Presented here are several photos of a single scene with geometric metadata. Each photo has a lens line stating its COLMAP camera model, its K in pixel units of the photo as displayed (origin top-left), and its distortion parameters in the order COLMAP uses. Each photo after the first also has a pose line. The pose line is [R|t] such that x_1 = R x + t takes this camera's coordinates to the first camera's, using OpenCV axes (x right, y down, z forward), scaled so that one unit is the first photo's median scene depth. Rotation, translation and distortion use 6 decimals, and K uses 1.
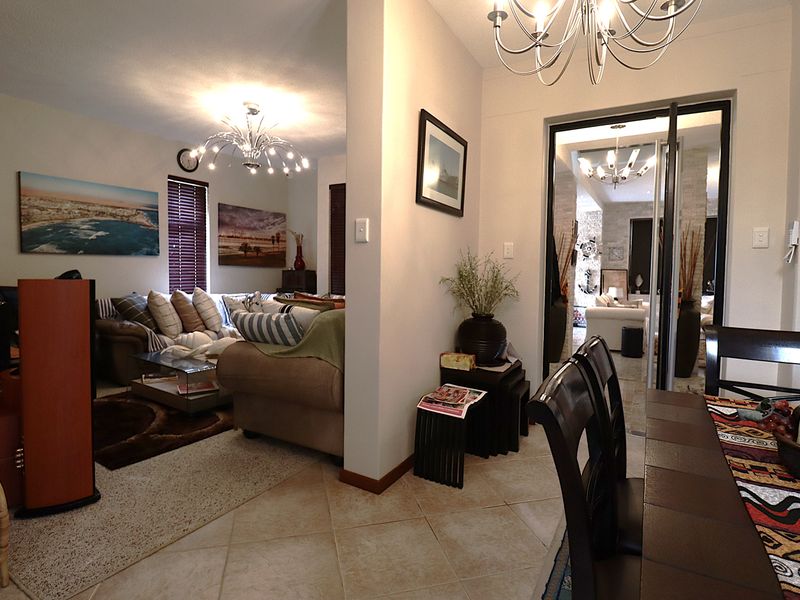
lens RADIAL K [[422.1, 0, 399.6], [0, 422.1, 290.7], [0, 0, 1]] dist [-0.000365, -0.013759]
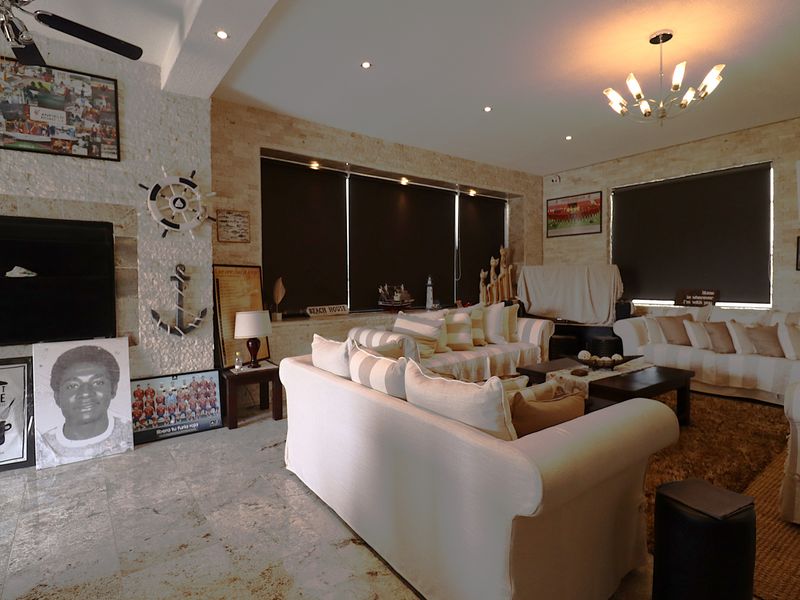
lens RADIAL K [[422.1, 0, 399.6], [0, 422.1, 290.7], [0, 0, 1]] dist [-0.000365, -0.013759]
pose [[0.387610, -0.039682, 0.920969, 0.201663], [0.048693, 0.998560, 0.022531, -0.027869], [-0.920537, 0.036111, 0.388984, 0.705355]]
